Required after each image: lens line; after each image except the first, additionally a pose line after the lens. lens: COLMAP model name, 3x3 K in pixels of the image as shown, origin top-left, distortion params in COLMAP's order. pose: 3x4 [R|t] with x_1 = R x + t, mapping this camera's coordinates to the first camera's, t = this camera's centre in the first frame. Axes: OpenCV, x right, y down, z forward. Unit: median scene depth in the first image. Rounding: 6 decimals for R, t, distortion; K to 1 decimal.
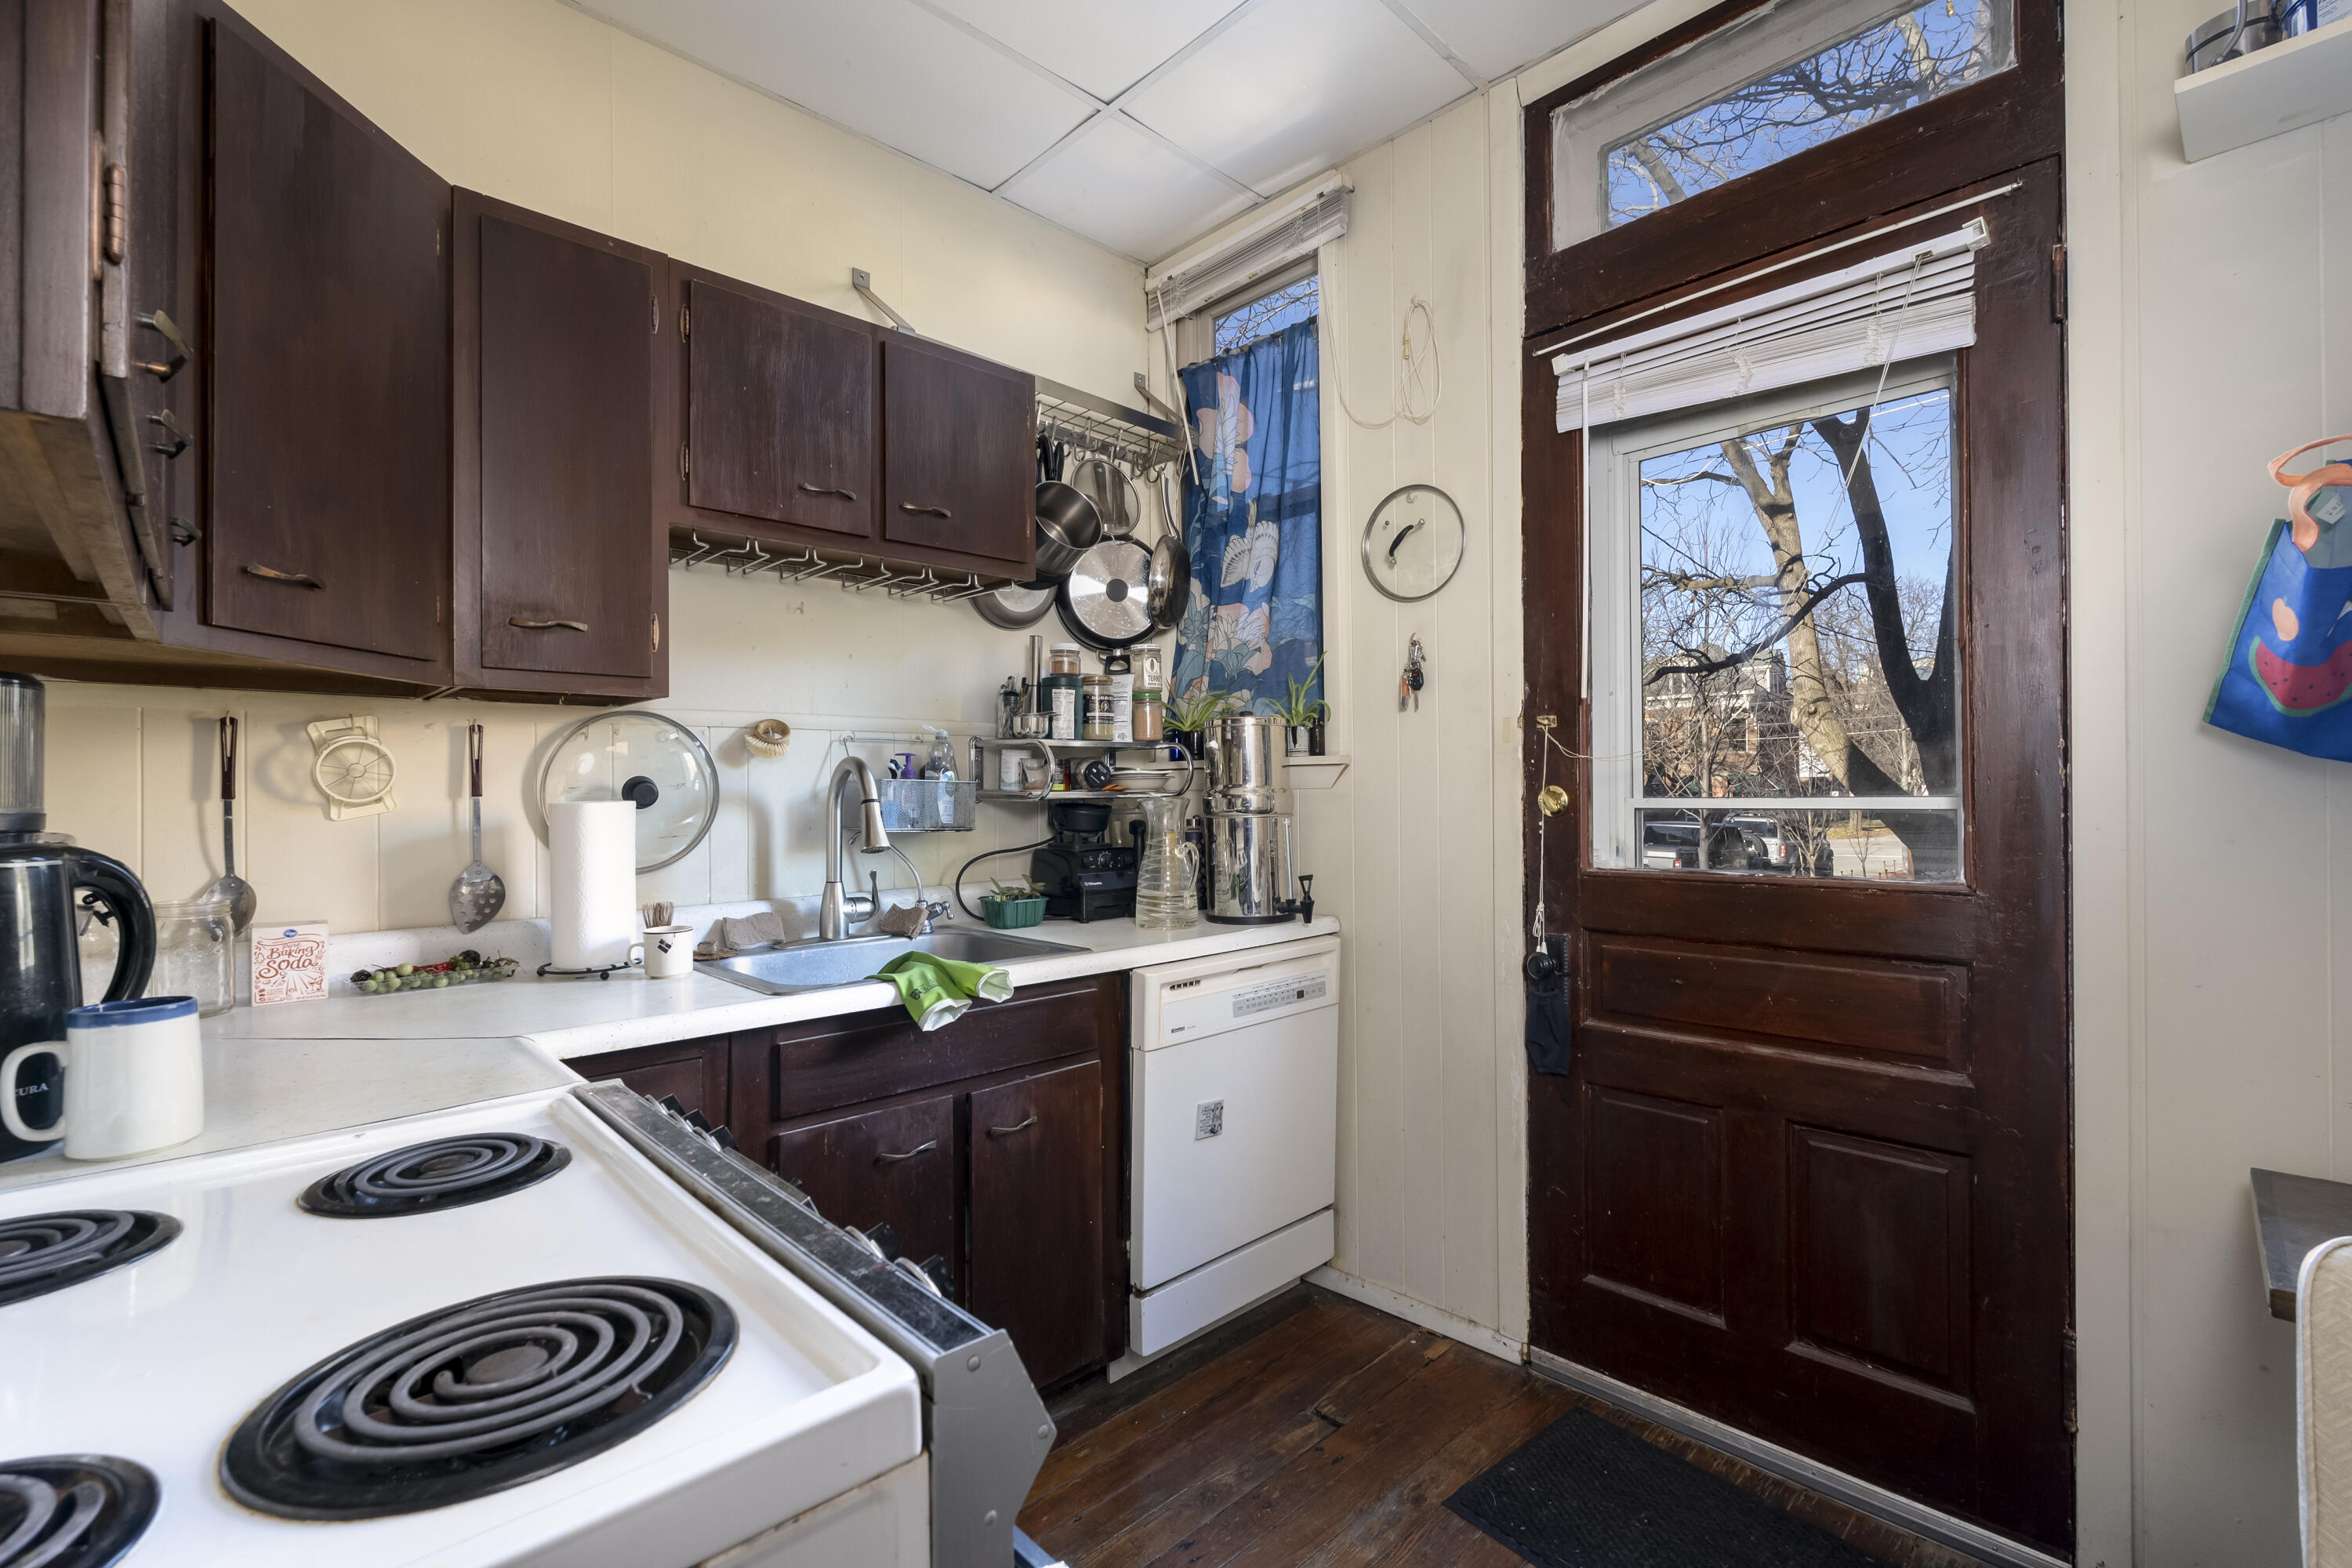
lens RADIAL K [[1034.8, 0, 1179.9], [0, 1034.8, 784.9], [0, 0, 1]] dist [-0.002306, -0.000407]
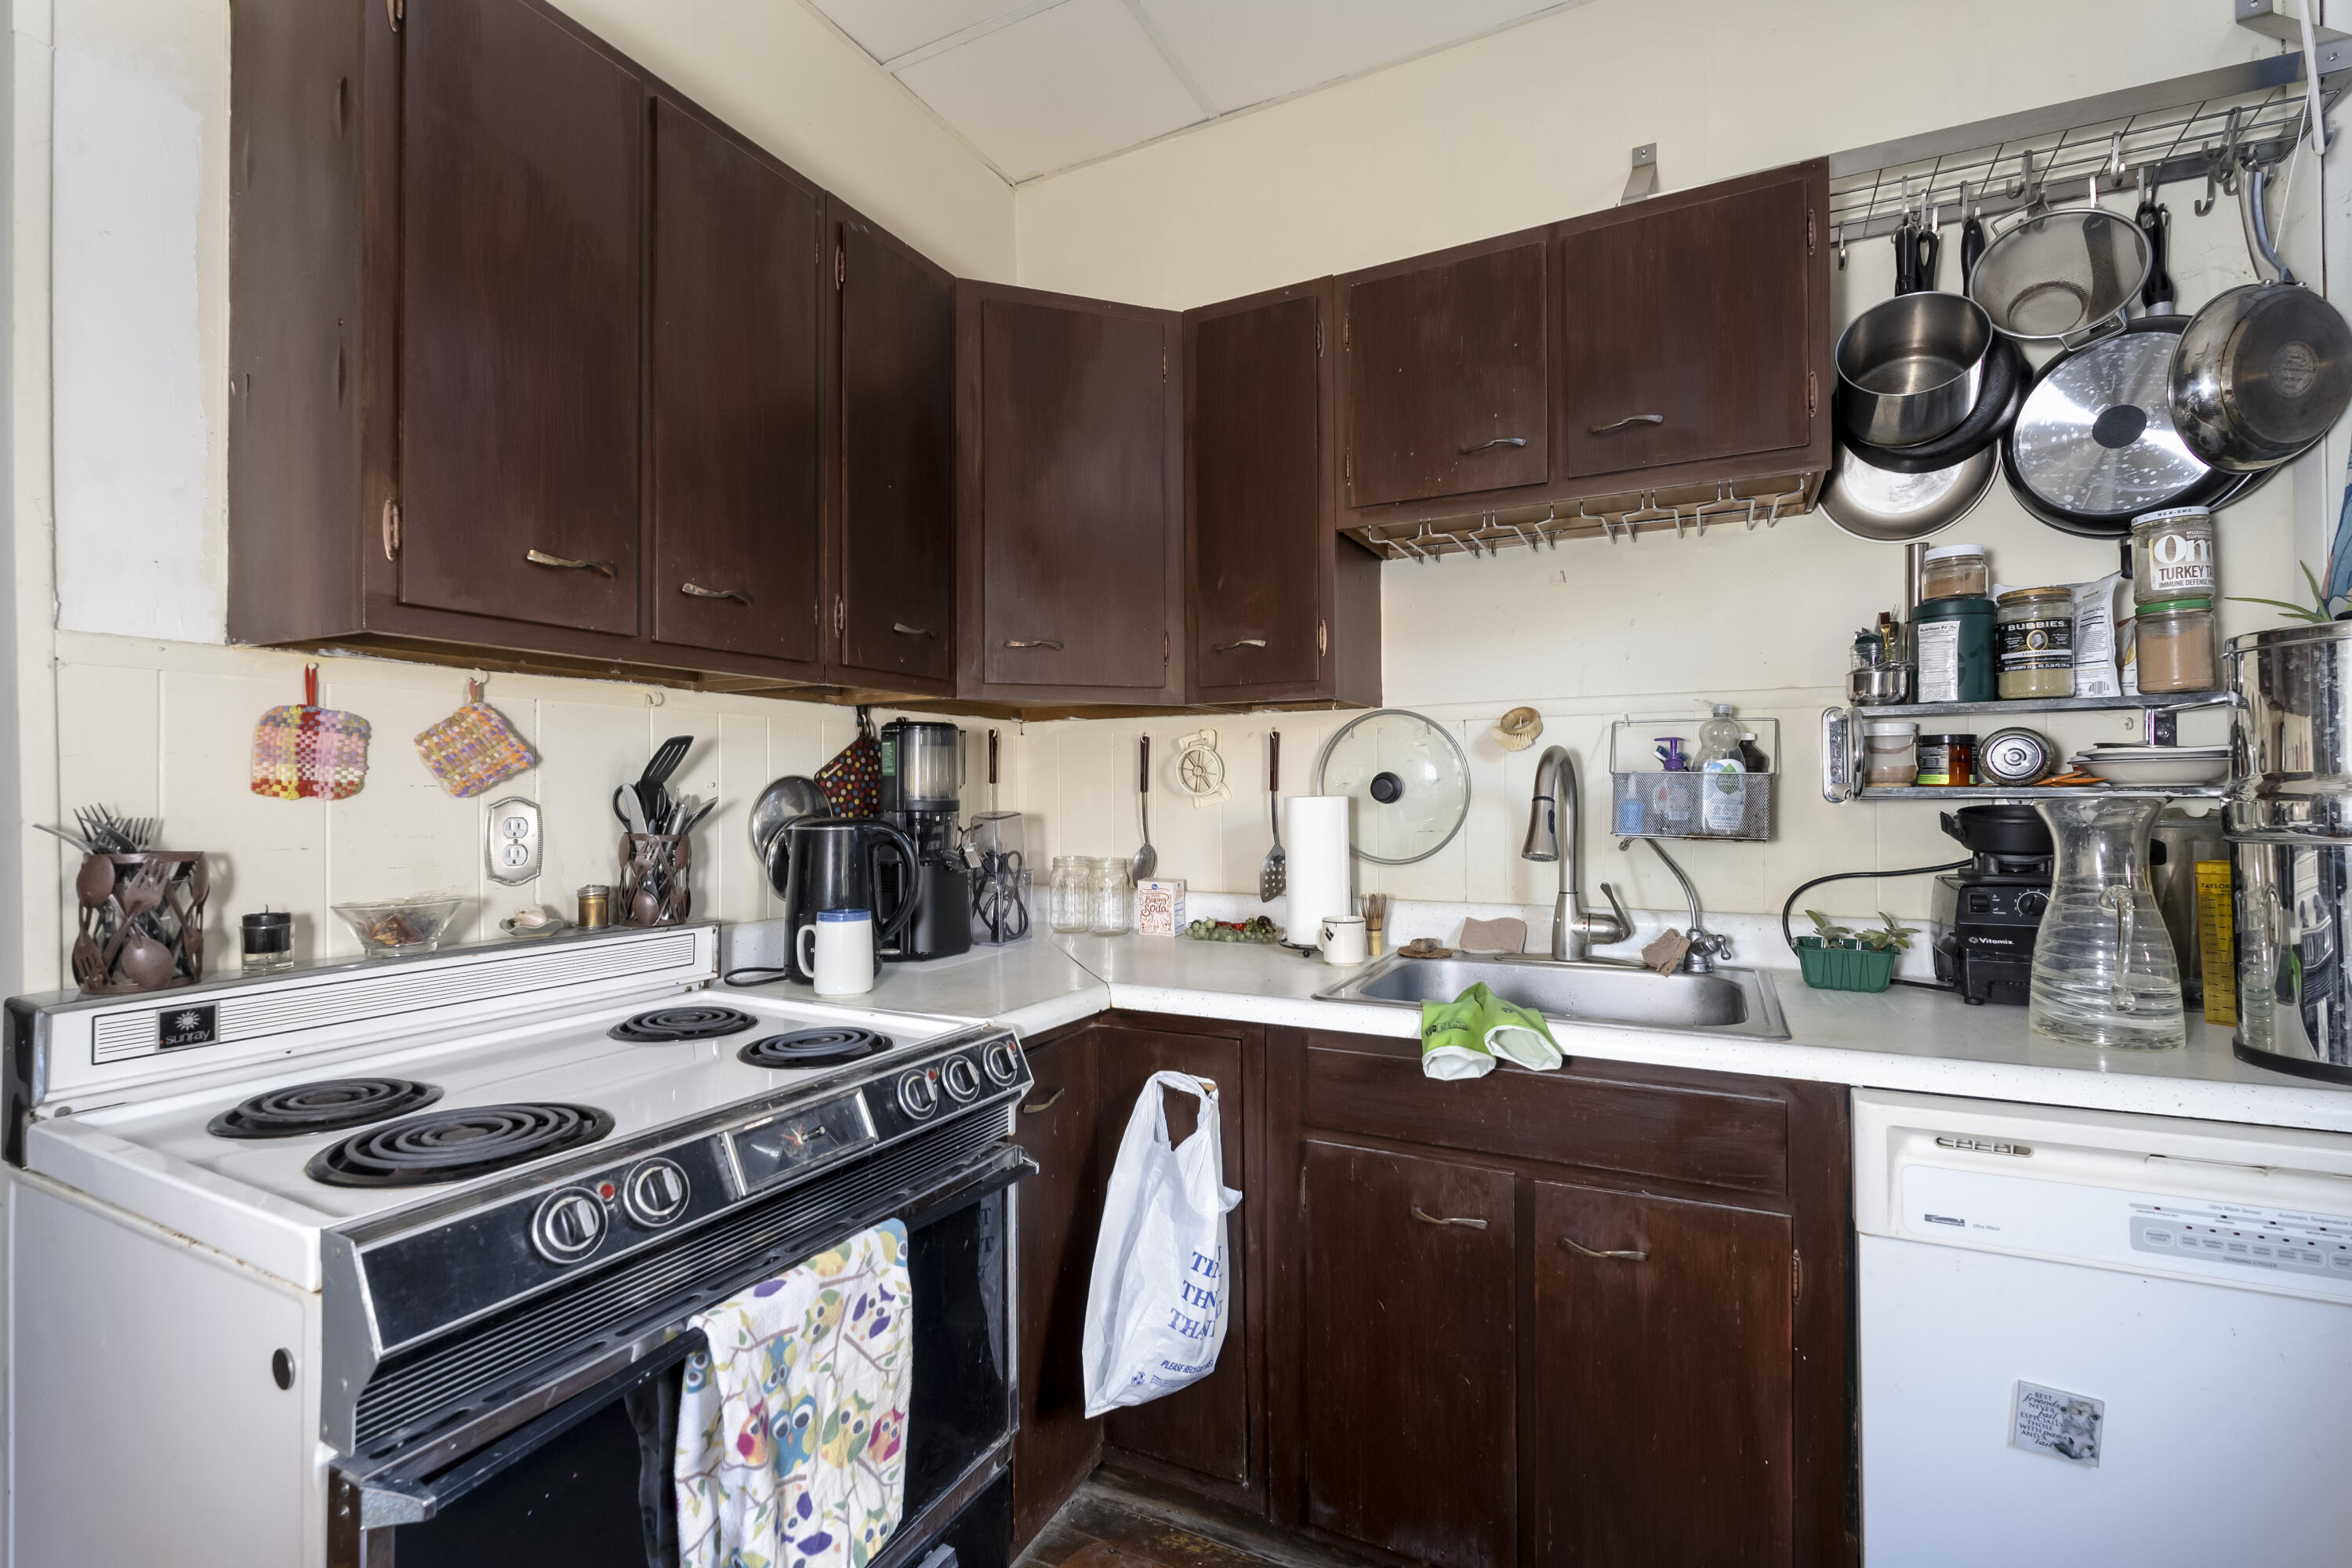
lens RADIAL K [[1034.8, 0, 1182.5], [0, 1034.8, 782.4], [0, 0, 1]] dist [-0.002306, -0.000407]
pose [[0.337186, -0.003686, -0.941431, 0.413424], [0.008440, 0.999964, -0.000892, 0.000553], [0.941400, -0.007645, 0.337205, 0.472192]]
